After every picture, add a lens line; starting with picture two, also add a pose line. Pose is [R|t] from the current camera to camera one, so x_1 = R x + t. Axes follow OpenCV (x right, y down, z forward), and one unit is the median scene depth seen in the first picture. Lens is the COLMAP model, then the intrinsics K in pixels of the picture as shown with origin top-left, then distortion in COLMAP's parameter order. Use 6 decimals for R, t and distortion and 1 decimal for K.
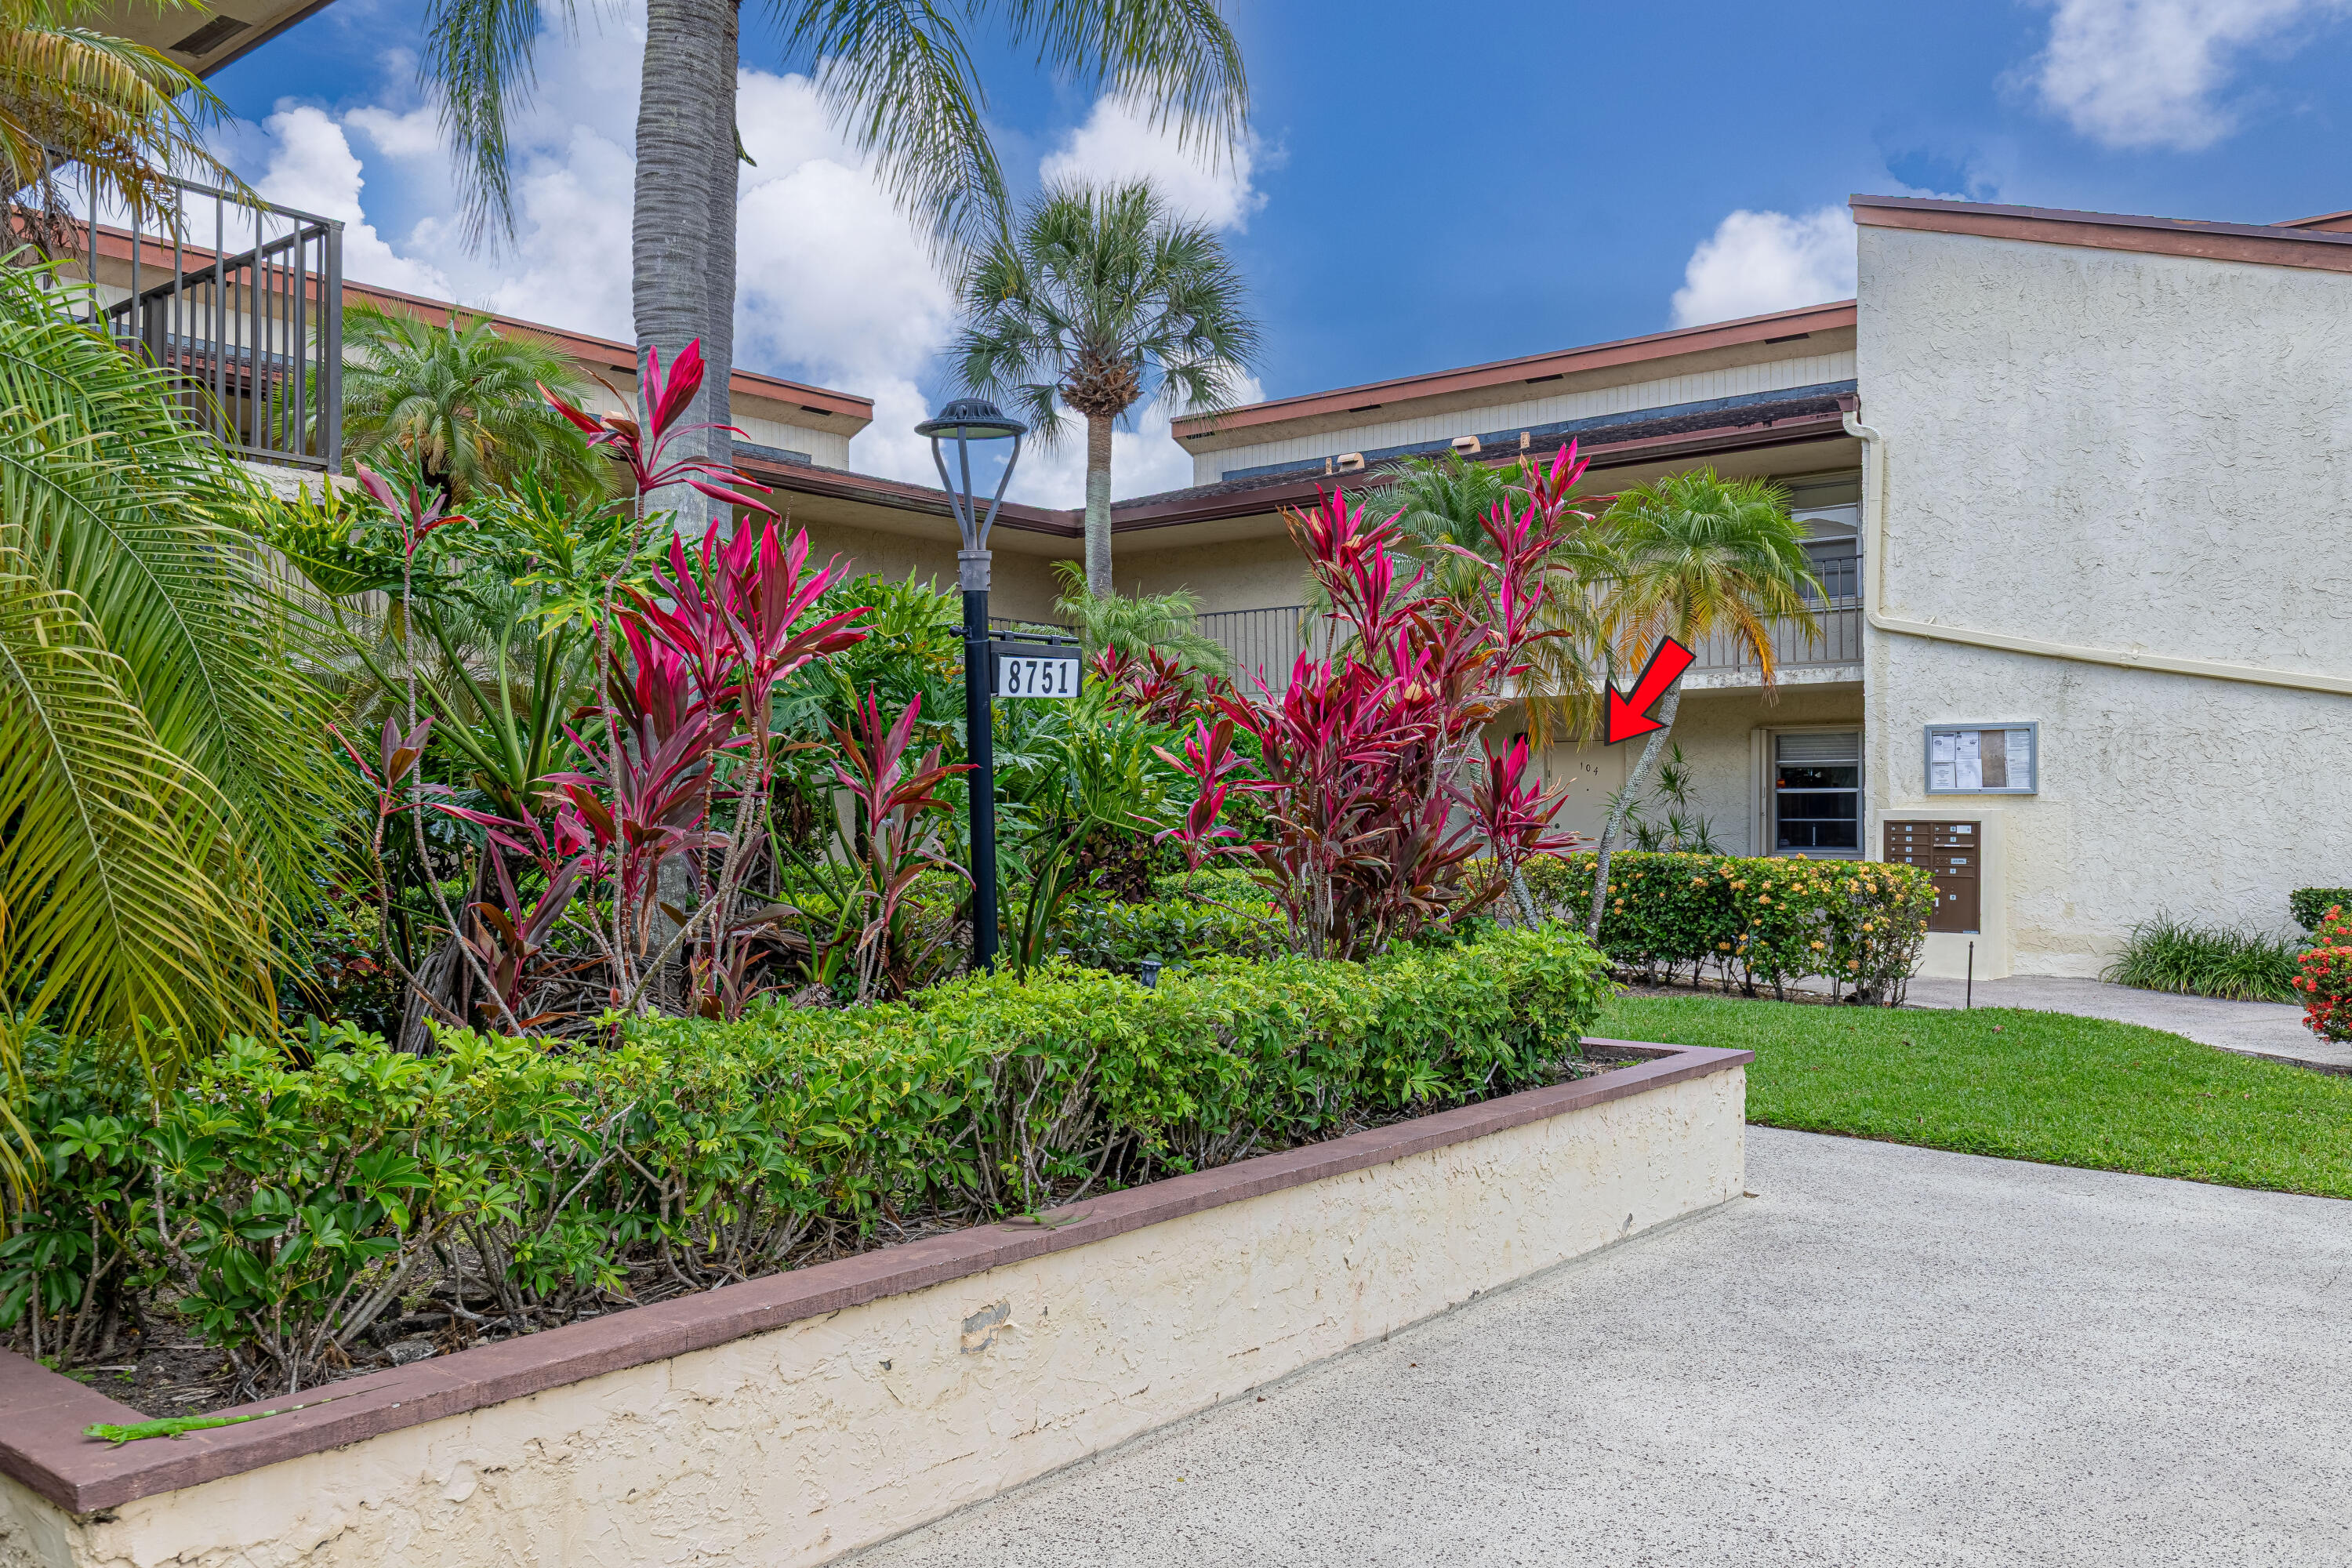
lens RADIAL K [[1819.3, 0, 1174.9], [0, 1819.3, 836.6], [0, 0, 1]] dist [0.000477, 0.000583]
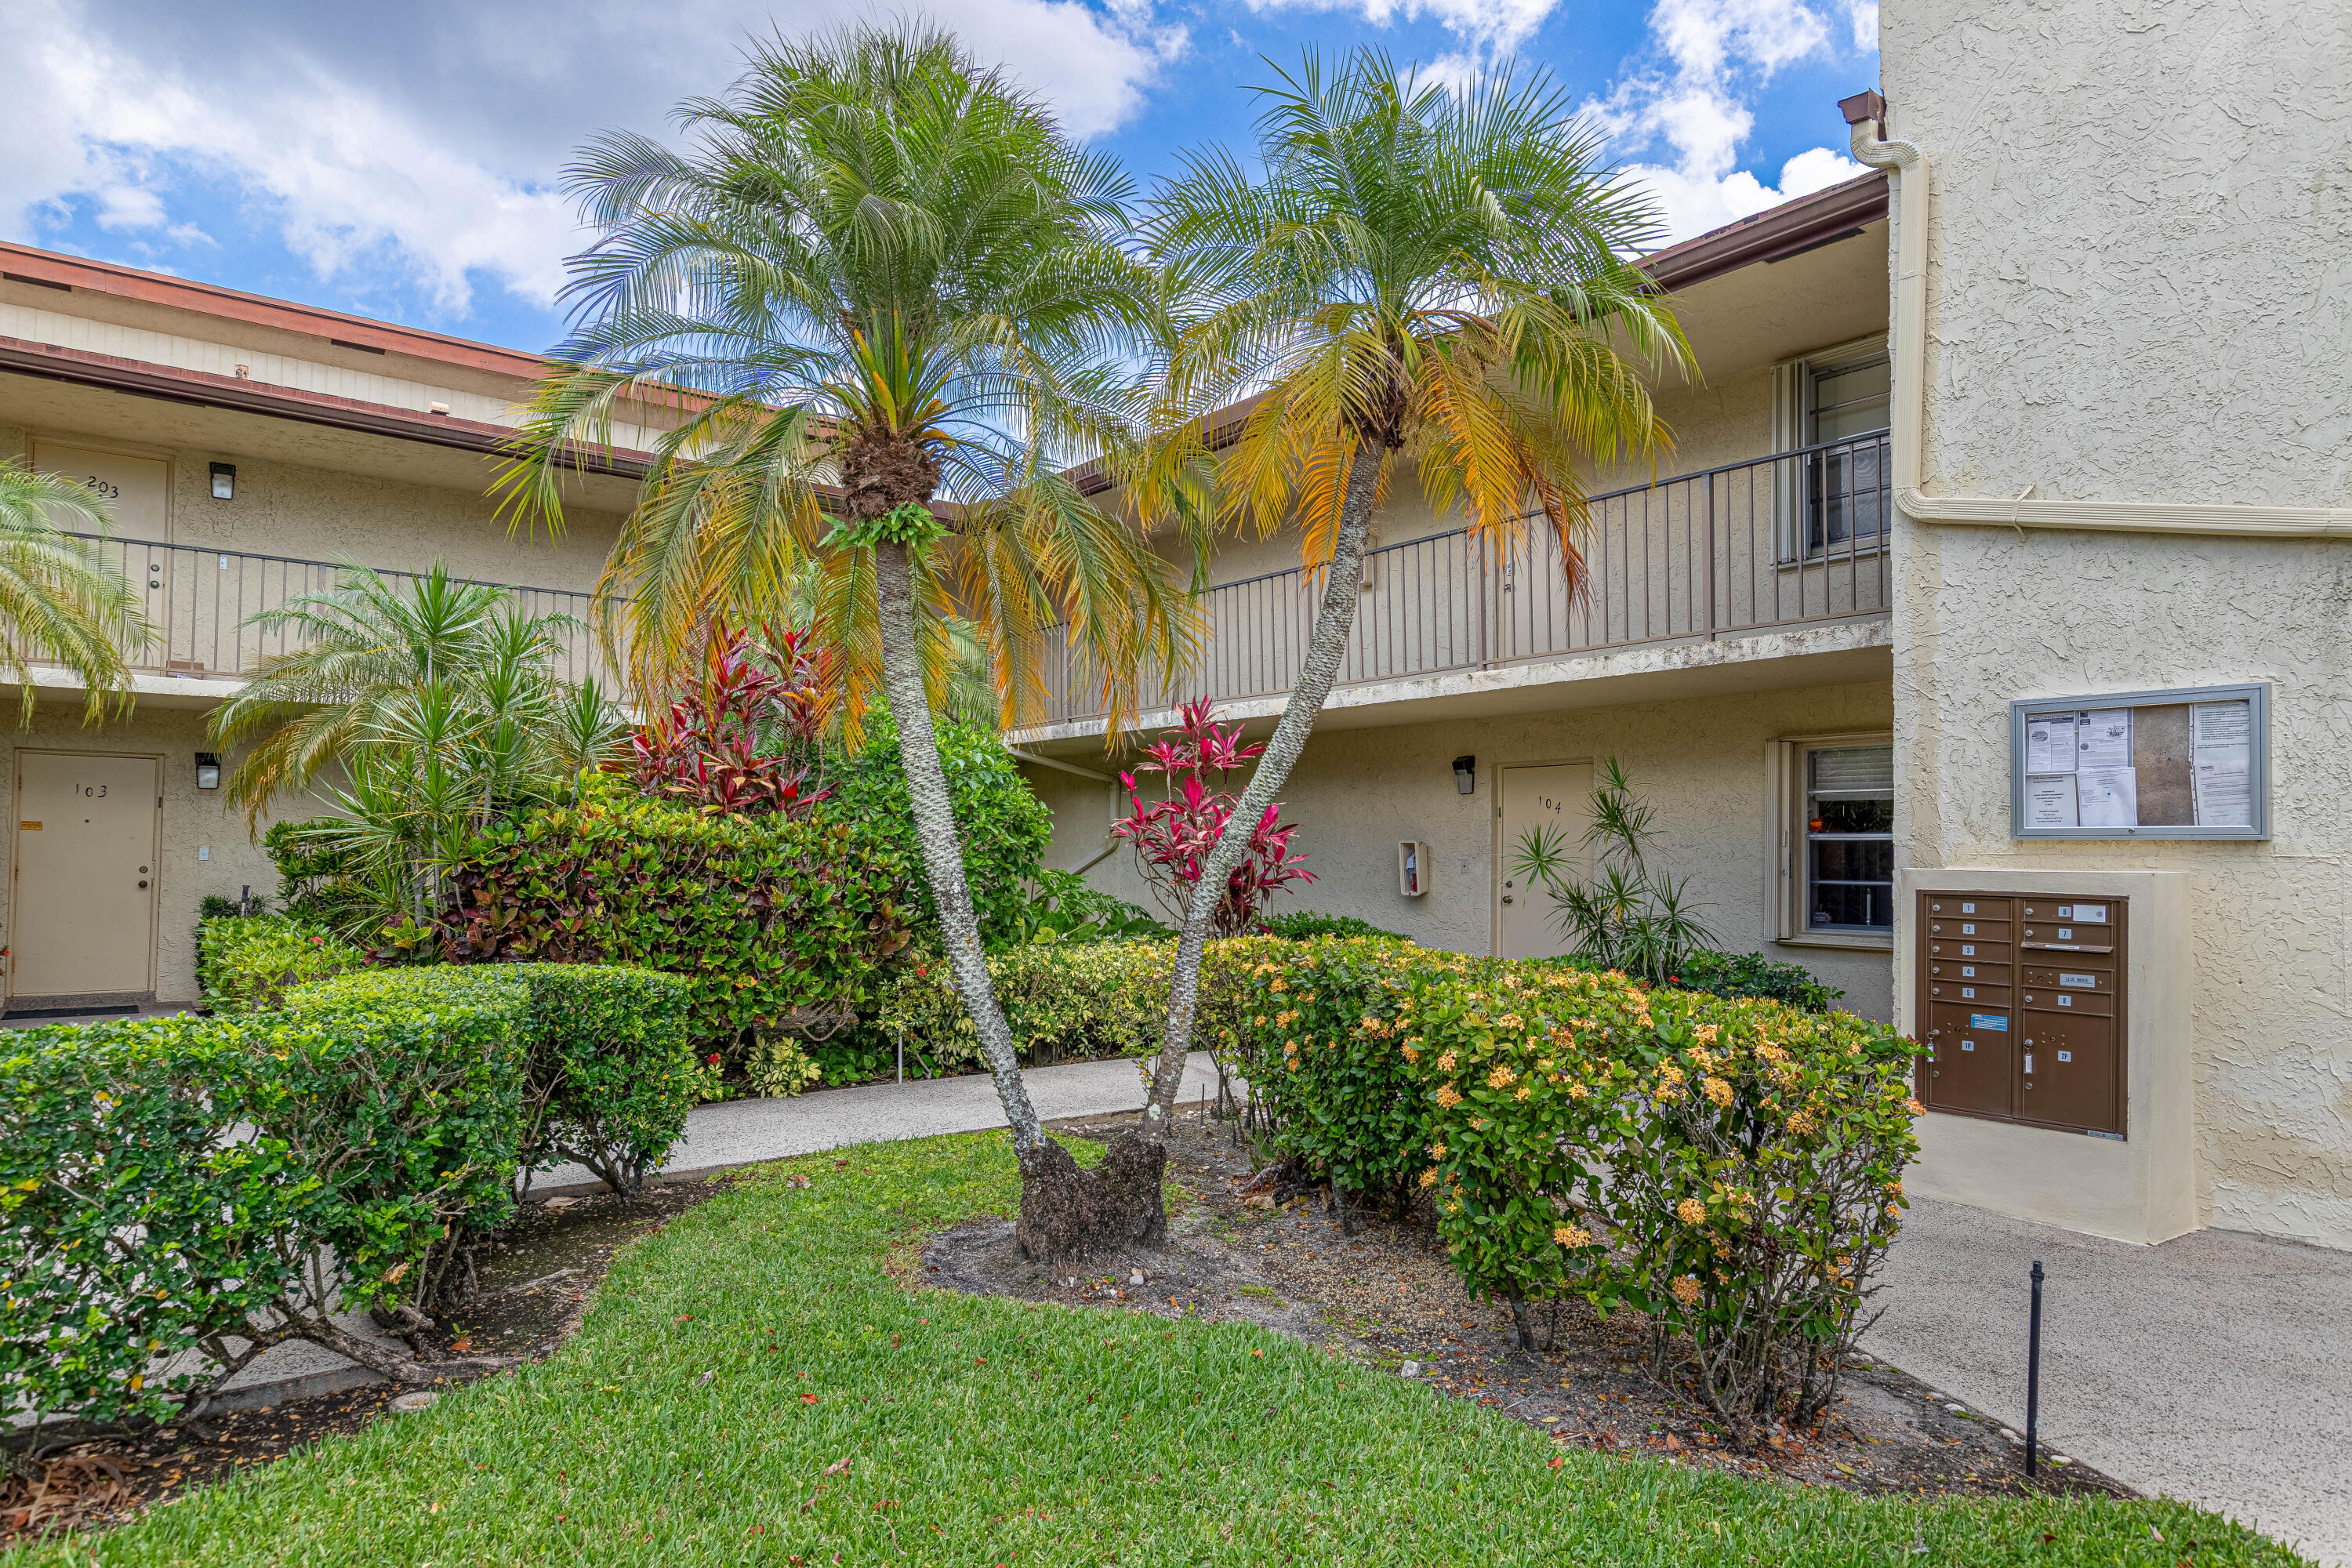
lens RADIAL K [[1394.3, 0, 1174.5], [0, 1394.3, 840.8], [0, 0, 1]] dist [0.000089, 0.000640]
pose [[0.973473, 0.009961, -0.228585, 0.283704], [-0.016119, 0.999555, -0.025090, -0.009814], [0.228233, 0.028109, 0.973201, 0.590478]]
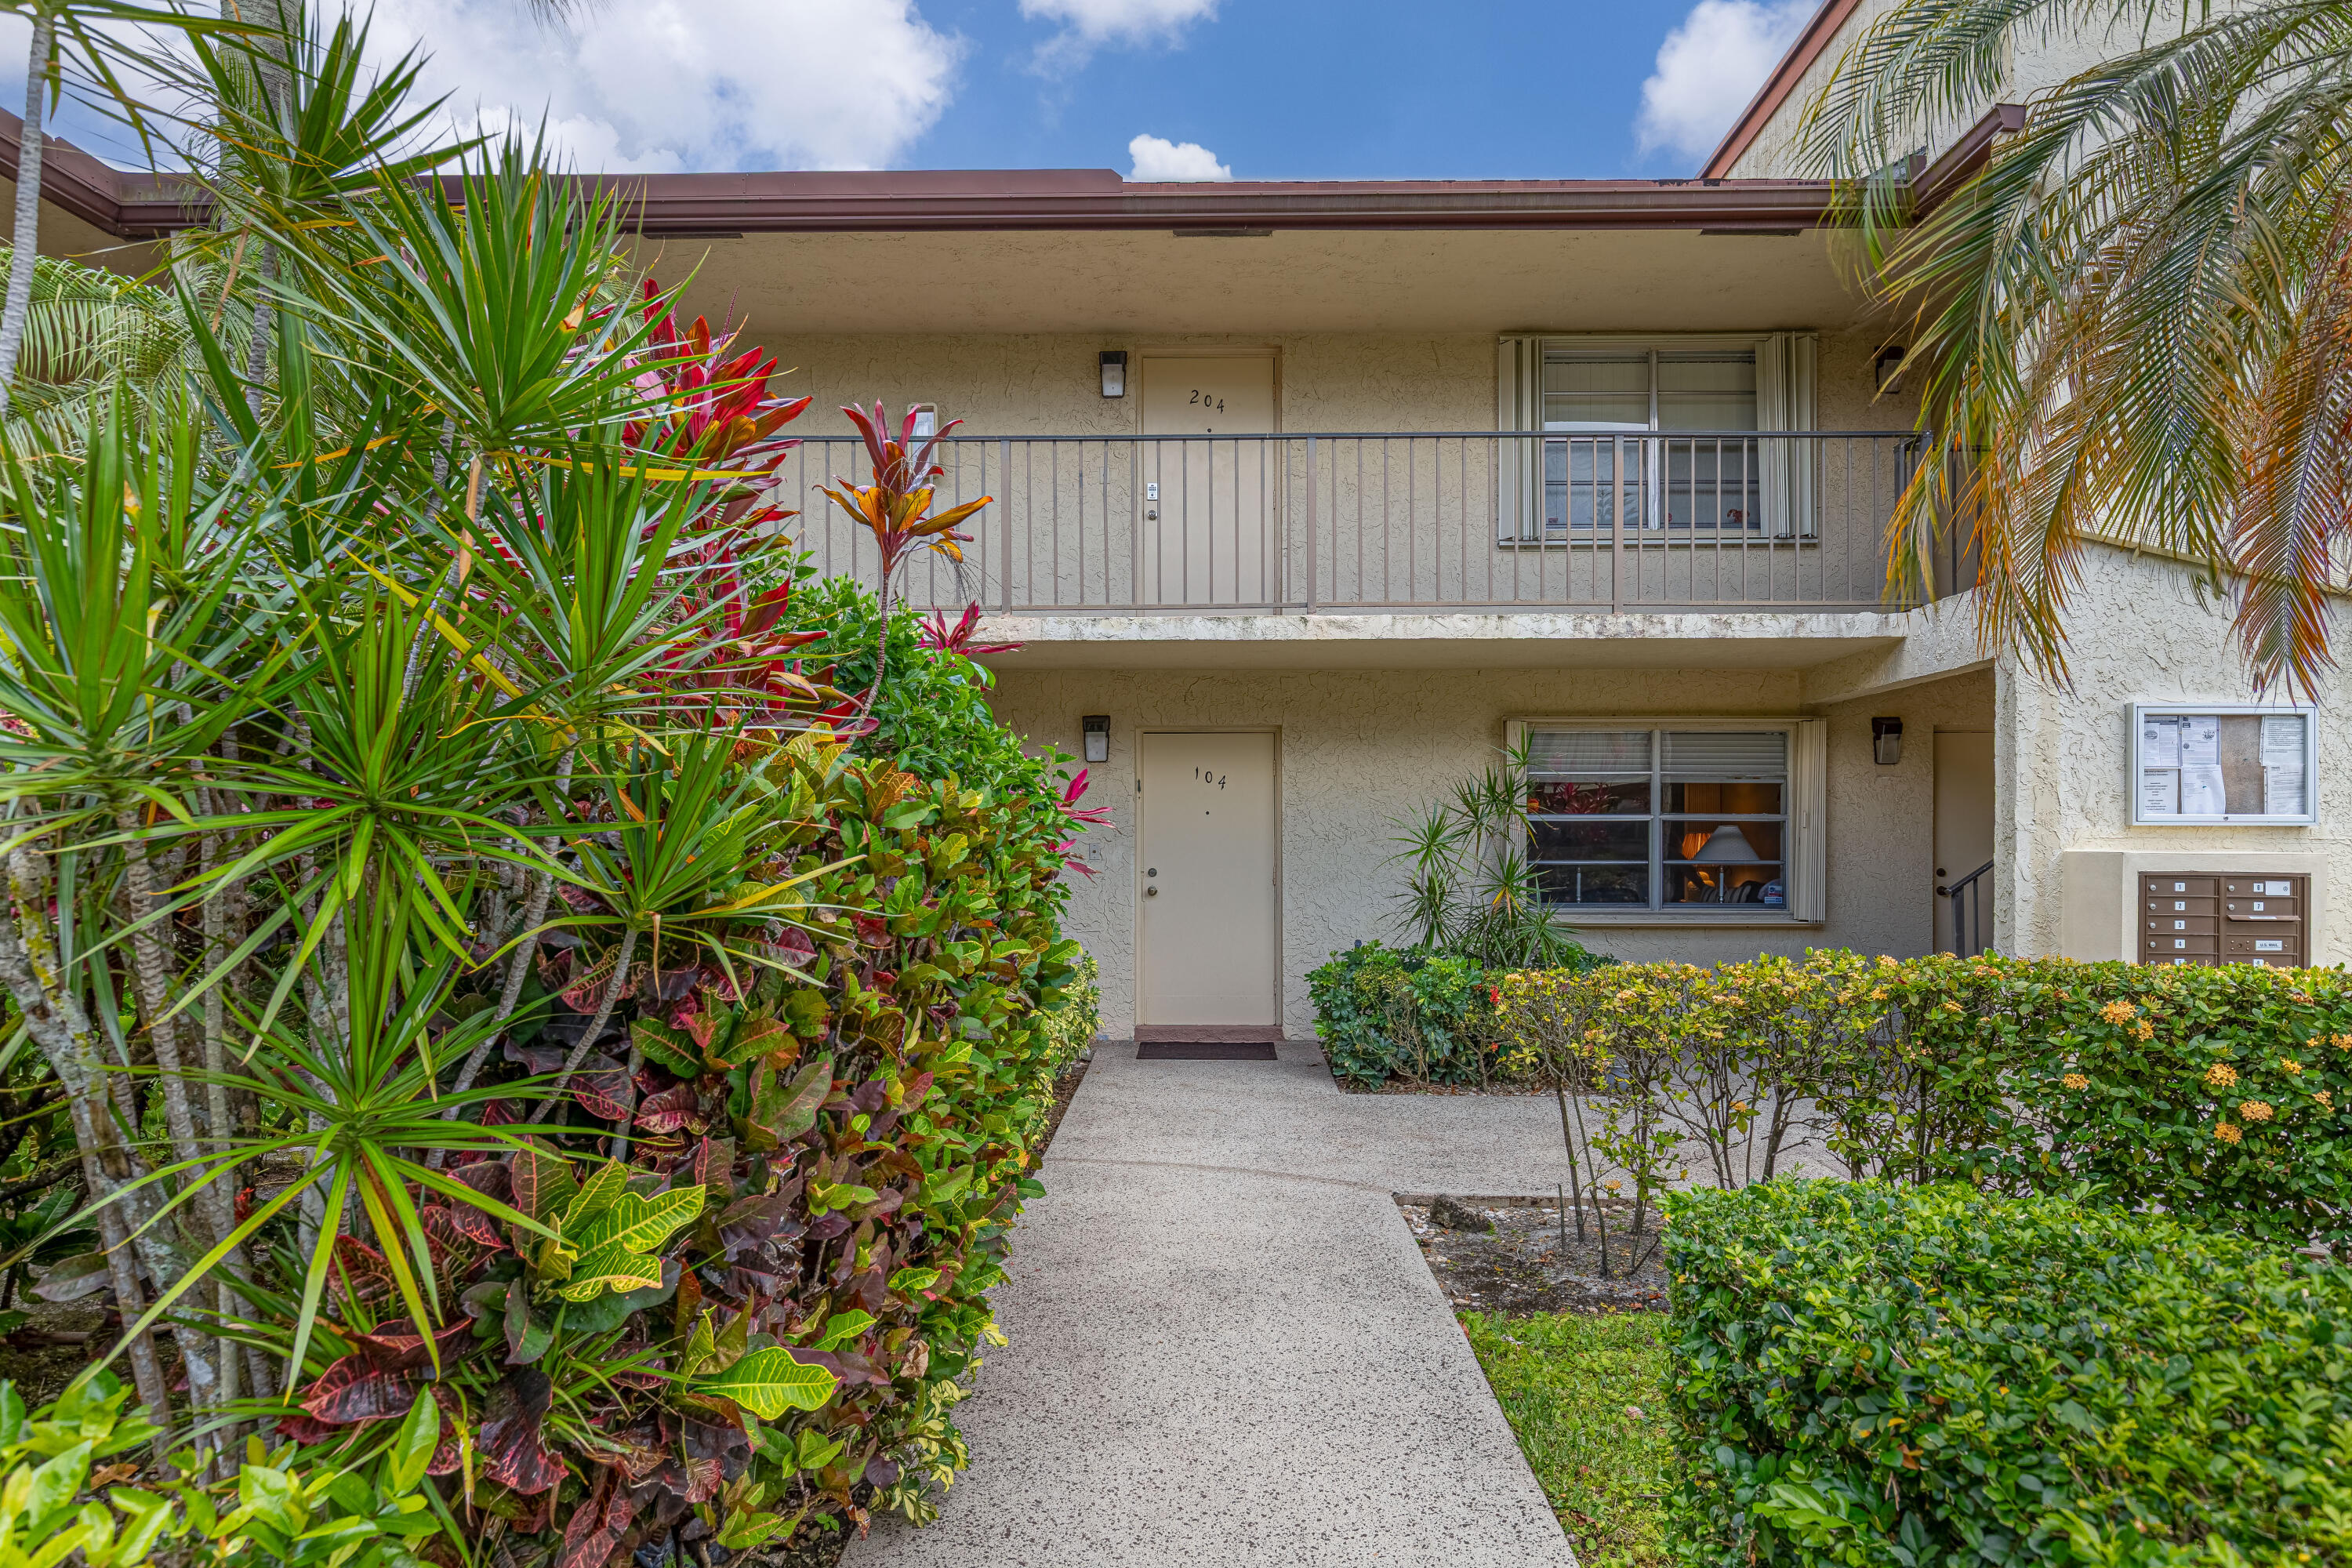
lens RADIAL K [[1394.3, 0, 1174.5], [0, 1394.3, 840.8], [0, 0, 1]] dist [0.000089, 0.000640]
pose [[0.786703, 0.002101, 0.617327, -0.095138], [0.005276, 0.999935, -0.010126, -0.015879], [-0.617309, 0.011223, 0.786641, 0.866902]]
